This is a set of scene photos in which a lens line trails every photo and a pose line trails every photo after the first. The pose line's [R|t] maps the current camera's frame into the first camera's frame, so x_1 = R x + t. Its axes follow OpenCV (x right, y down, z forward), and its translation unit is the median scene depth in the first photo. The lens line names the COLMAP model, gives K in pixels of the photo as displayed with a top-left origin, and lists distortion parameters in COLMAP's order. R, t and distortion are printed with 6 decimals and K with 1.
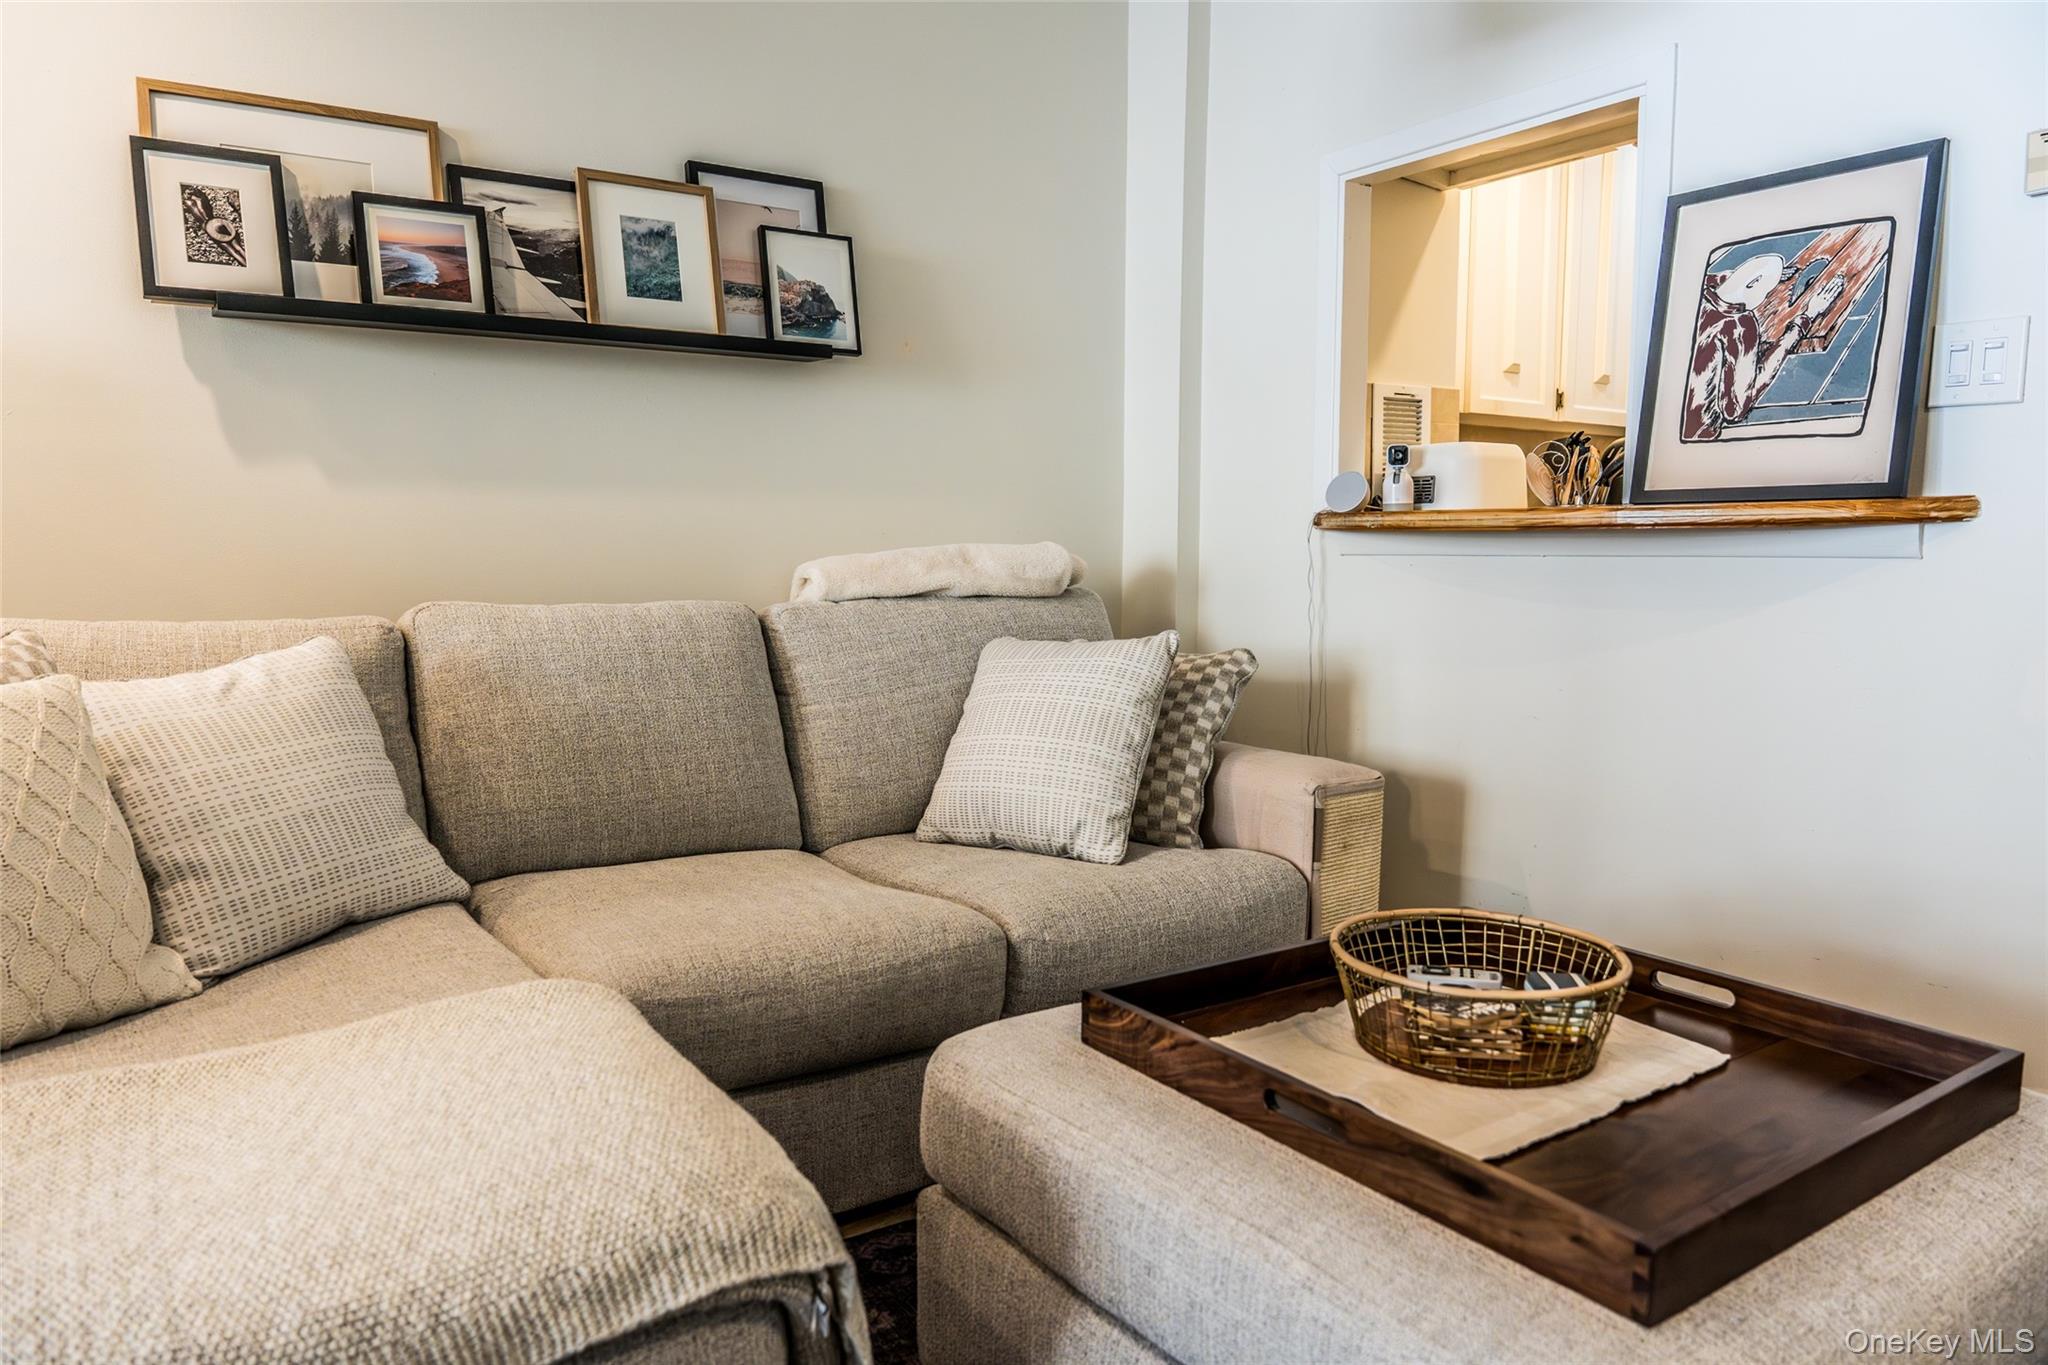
lens RADIAL K [[1359.6, 0, 1024.0], [0, 1359.6, 682.5], [0, 0, 1]] dist [-0.007672, 0.000013]
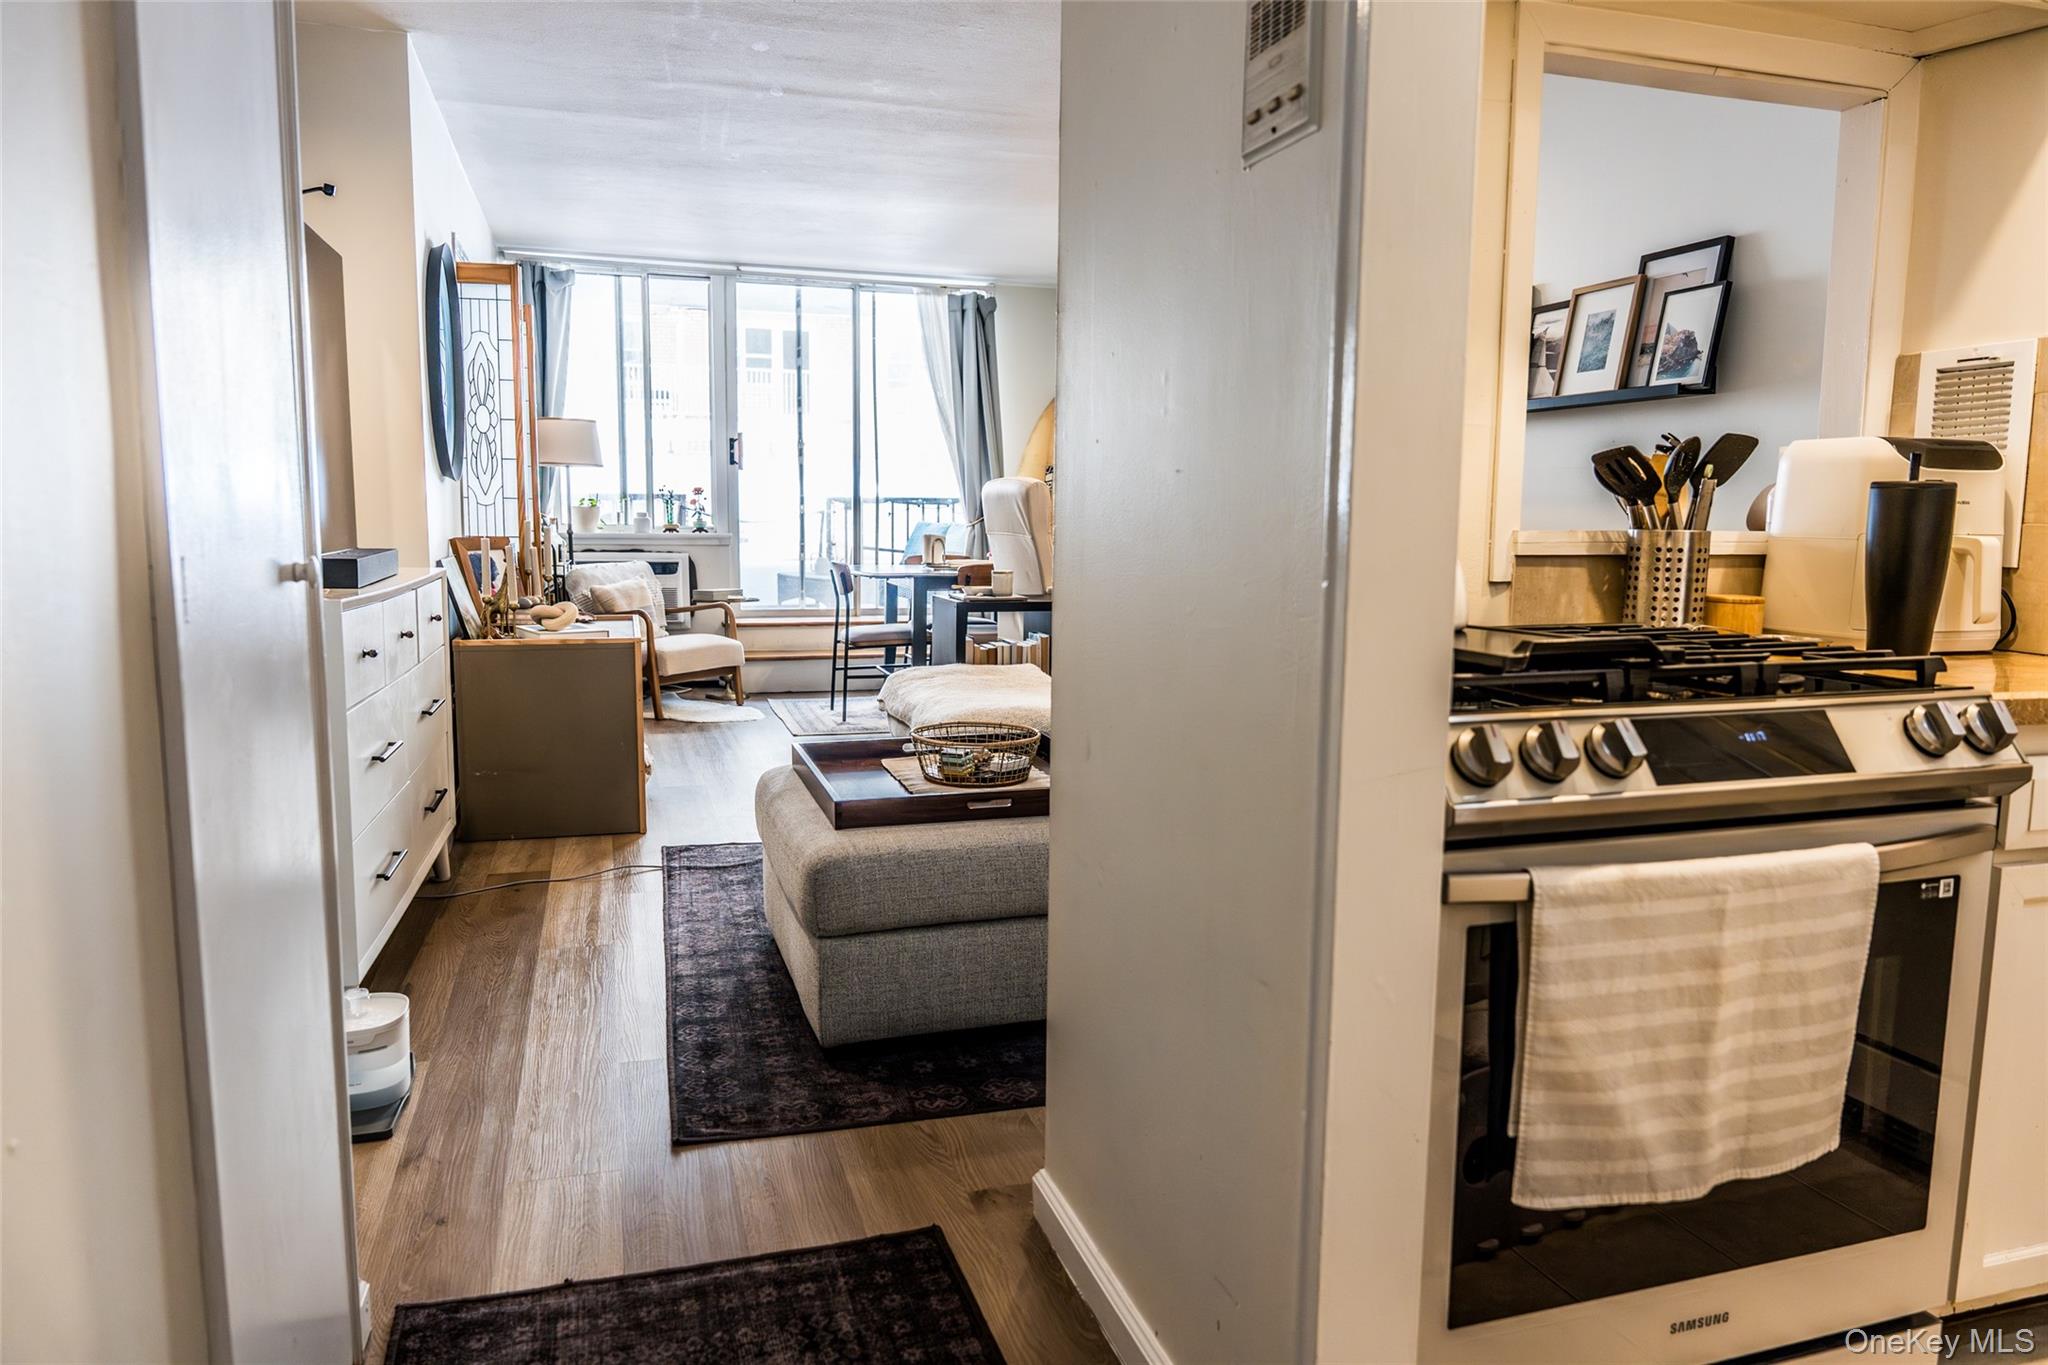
lens RADIAL K [[1359.6, 0, 1024.0], [0, 1359.6, 682.5], [0, 0, 1]] dist [-0.007672, 0.000013]
pose [[-0.291379, 0.114277, -0.949757, 1.189497], [-0.106870, 0.982735, 0.151032, -0.111954], [0.950619, 0.145508, -0.274135, 0.833994]]
